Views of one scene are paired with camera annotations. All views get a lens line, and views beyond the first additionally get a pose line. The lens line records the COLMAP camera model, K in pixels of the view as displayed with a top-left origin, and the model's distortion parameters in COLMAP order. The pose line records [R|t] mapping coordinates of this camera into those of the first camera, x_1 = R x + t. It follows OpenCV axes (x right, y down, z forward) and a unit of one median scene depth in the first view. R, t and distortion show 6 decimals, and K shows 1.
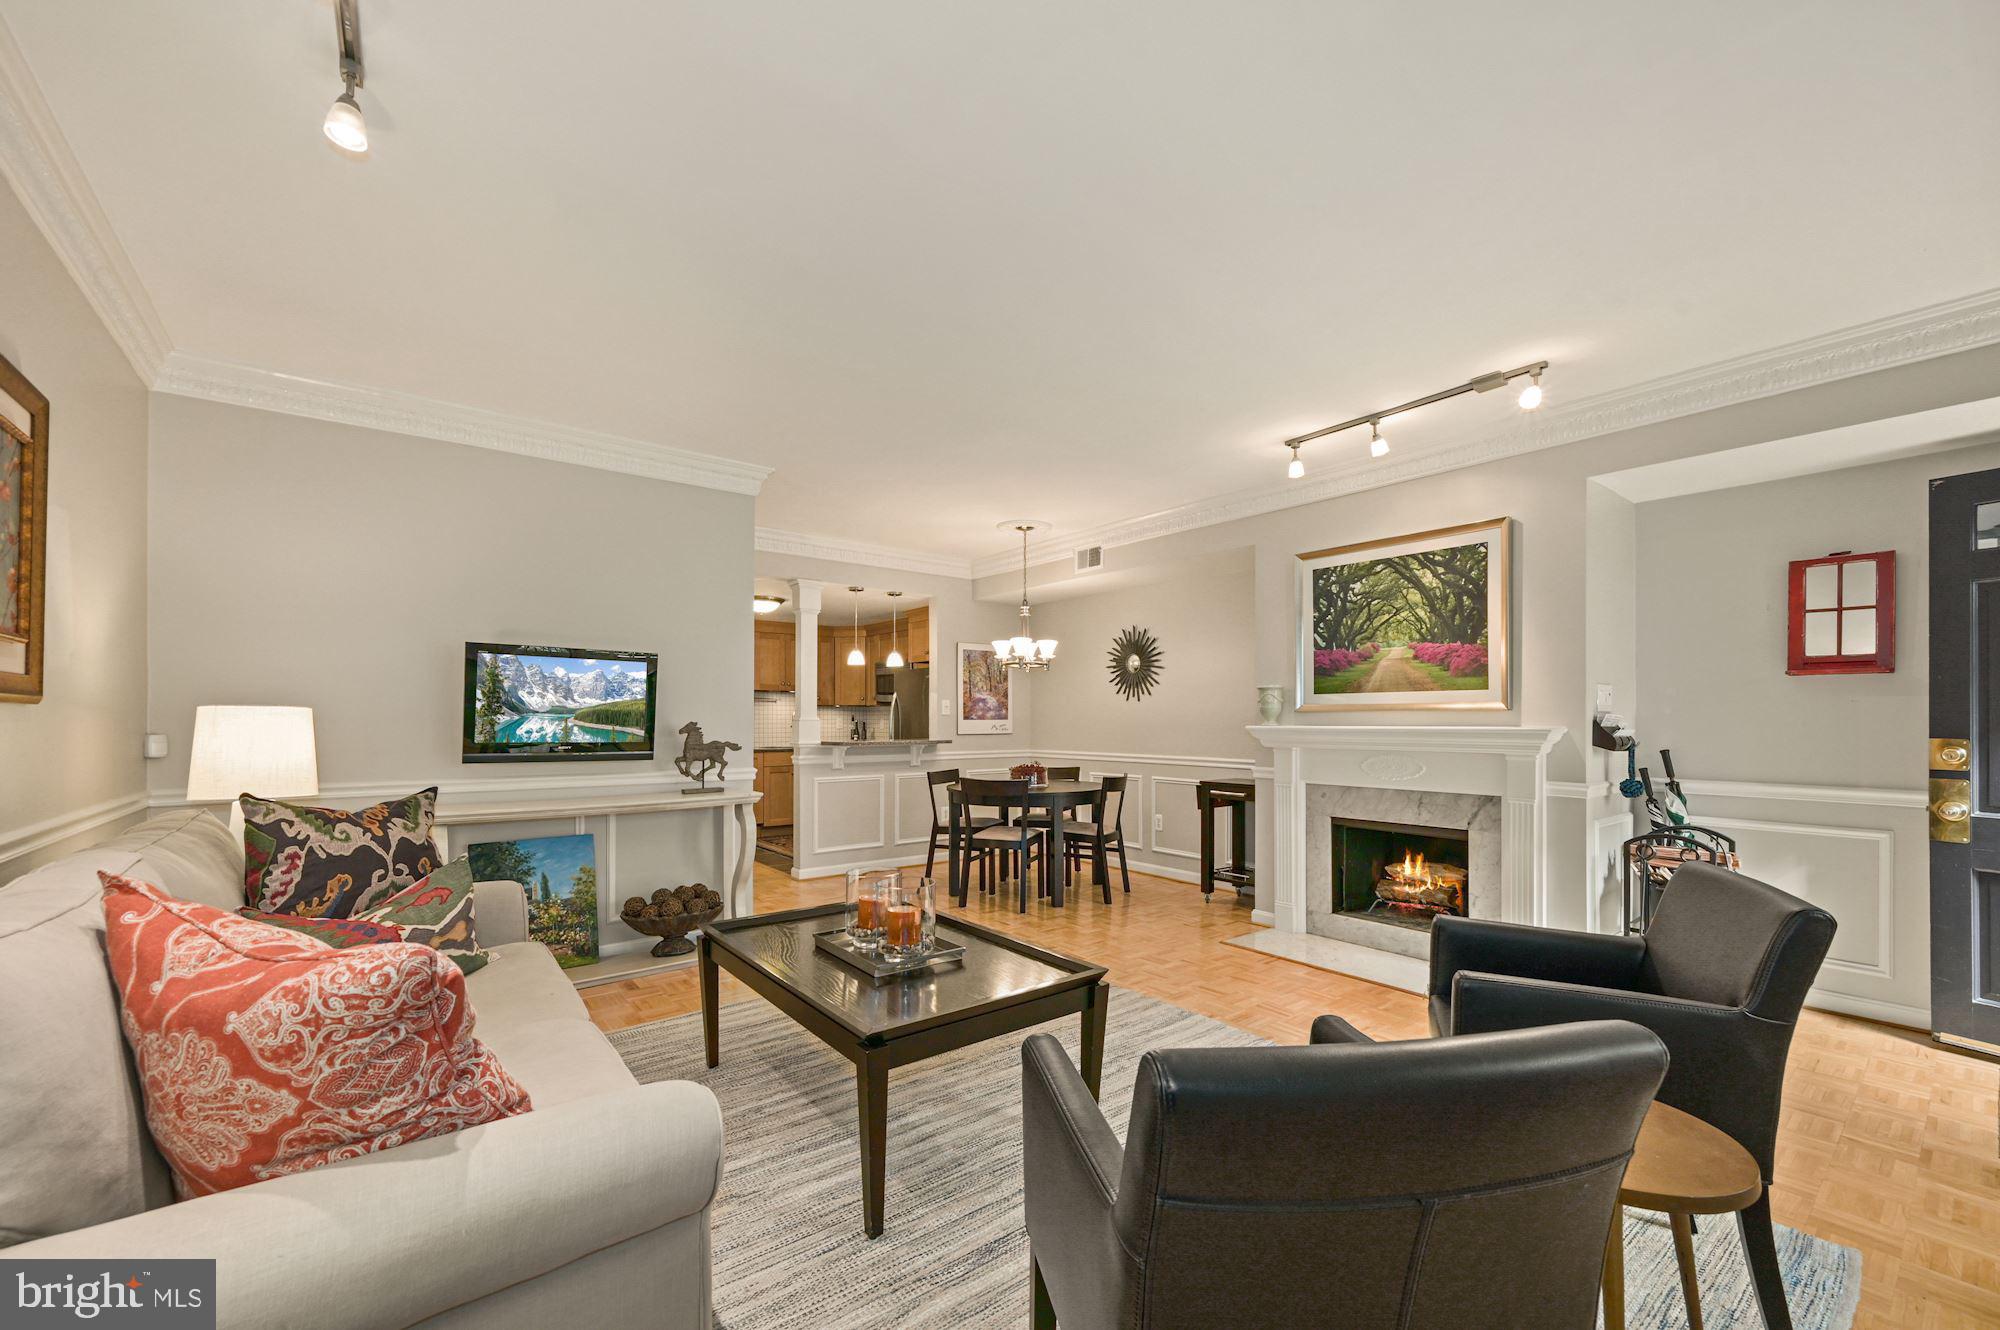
lens RADIAL K [[809.1, 0, 1010.8], [0, 809.1, 709.2], [0, 0, 1]] dist [-0.002091, 0.001596]
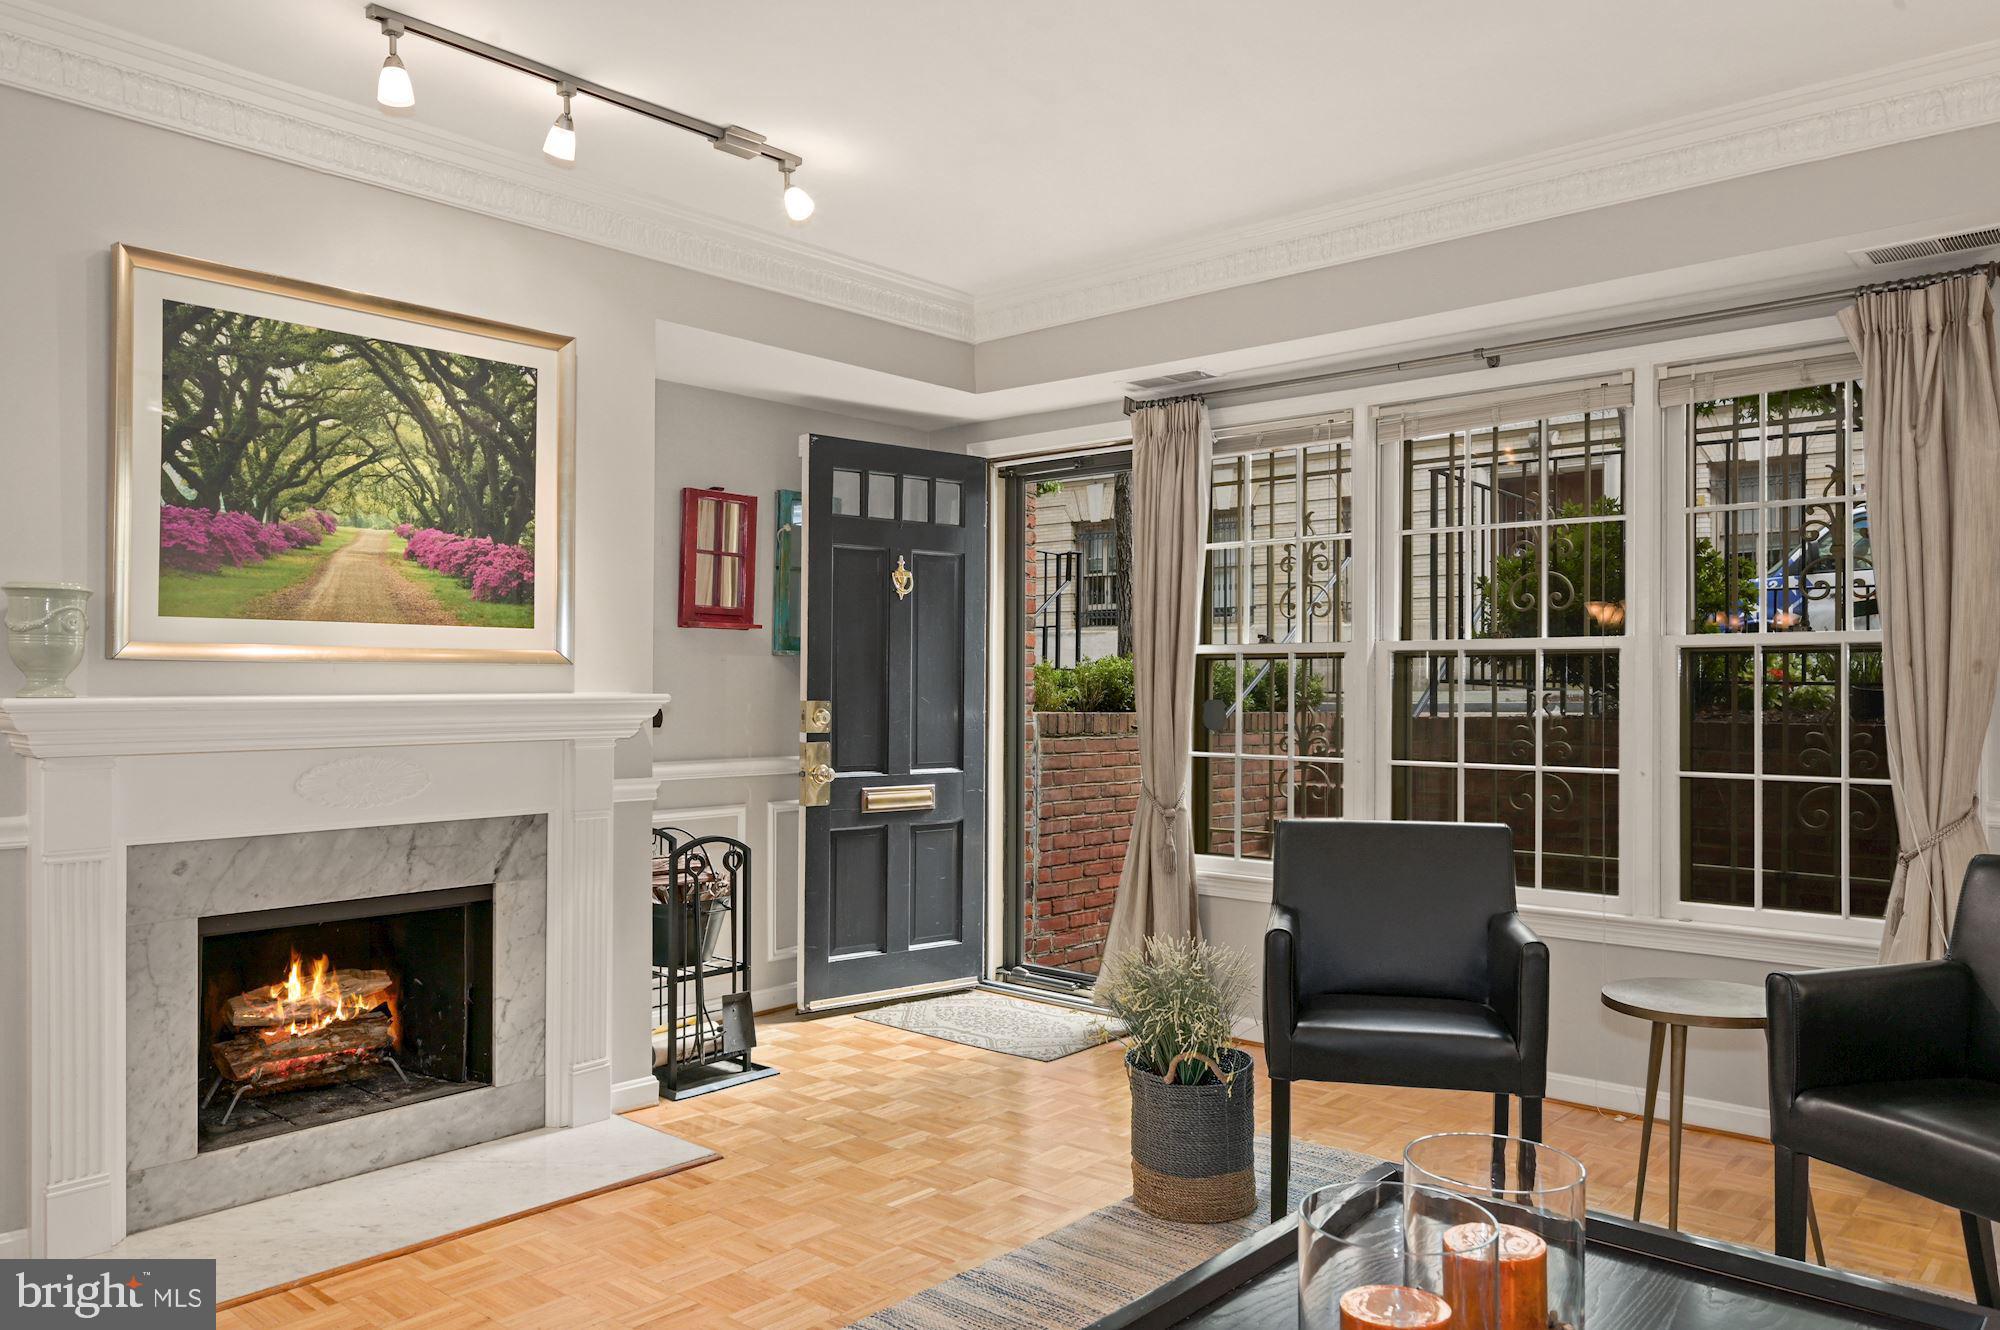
lens RADIAL K [[1428.8, 0, 973.2], [0, 1428.8, 666.0], [0, 0, 1]] dist [0.001911, 0.004415]
pose [[-0.163931, 0.010148, 0.986420, -0.383759], [-0.017476, 0.999760, -0.013190, 0.008480], [-0.986317, -0.019401, -0.163714, 0.733346]]
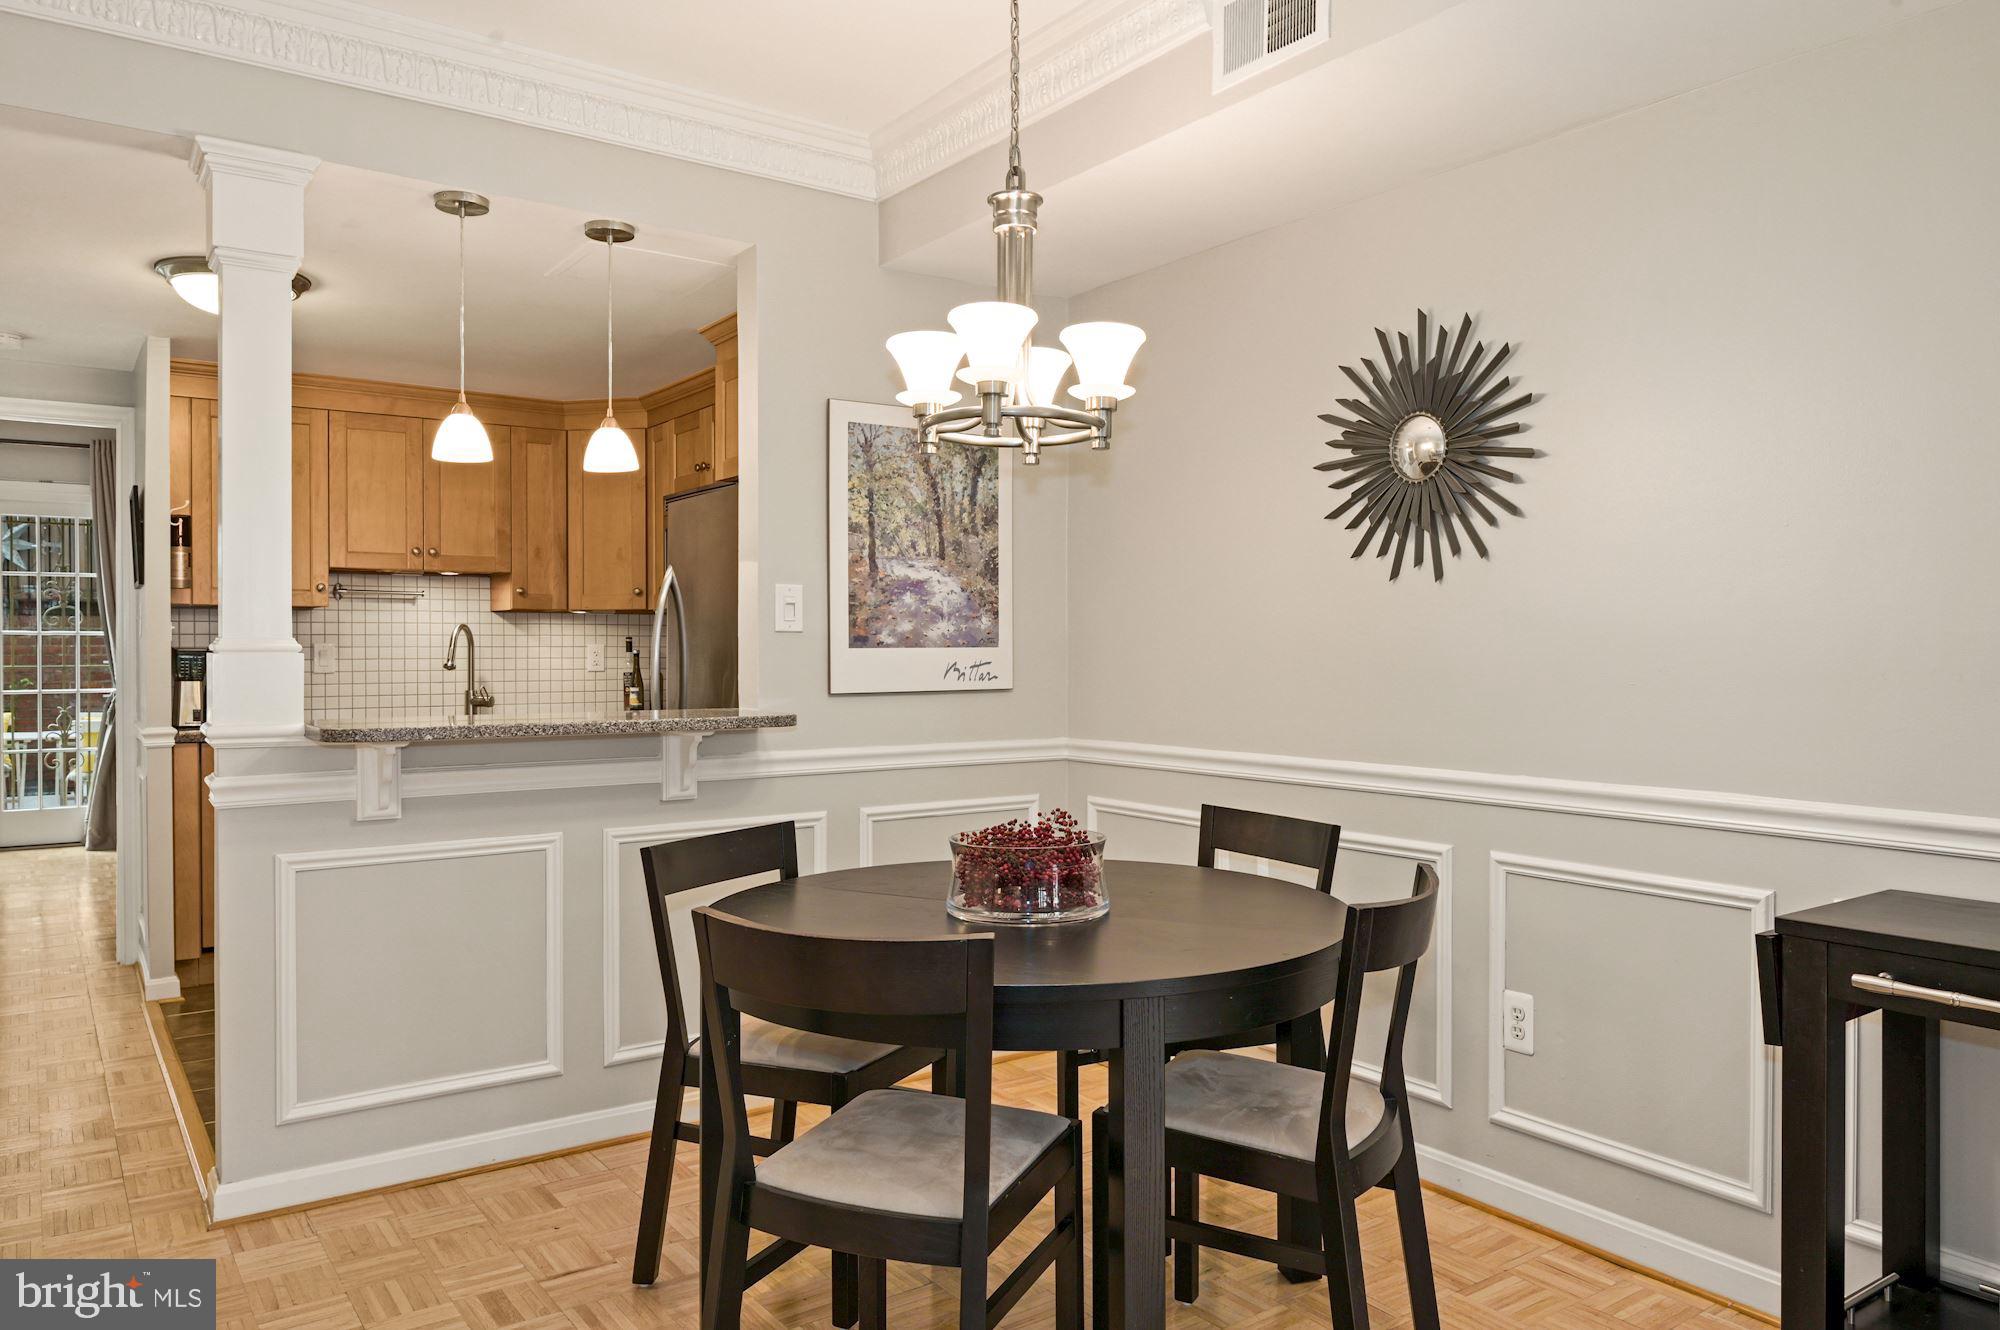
lens RADIAL K [[1398.1, 0, 1009.3], [0, 1398.1, 656.2], [0, 0, 1]] dist [-0.011922, 0.003426]
pose [[0.998632, -0.001781, -0.052250, 0.050554], [0.002823, 0.999799, 0.019864, 0.009441], [0.052204, -0.019985, 0.998436, 0.742596]]
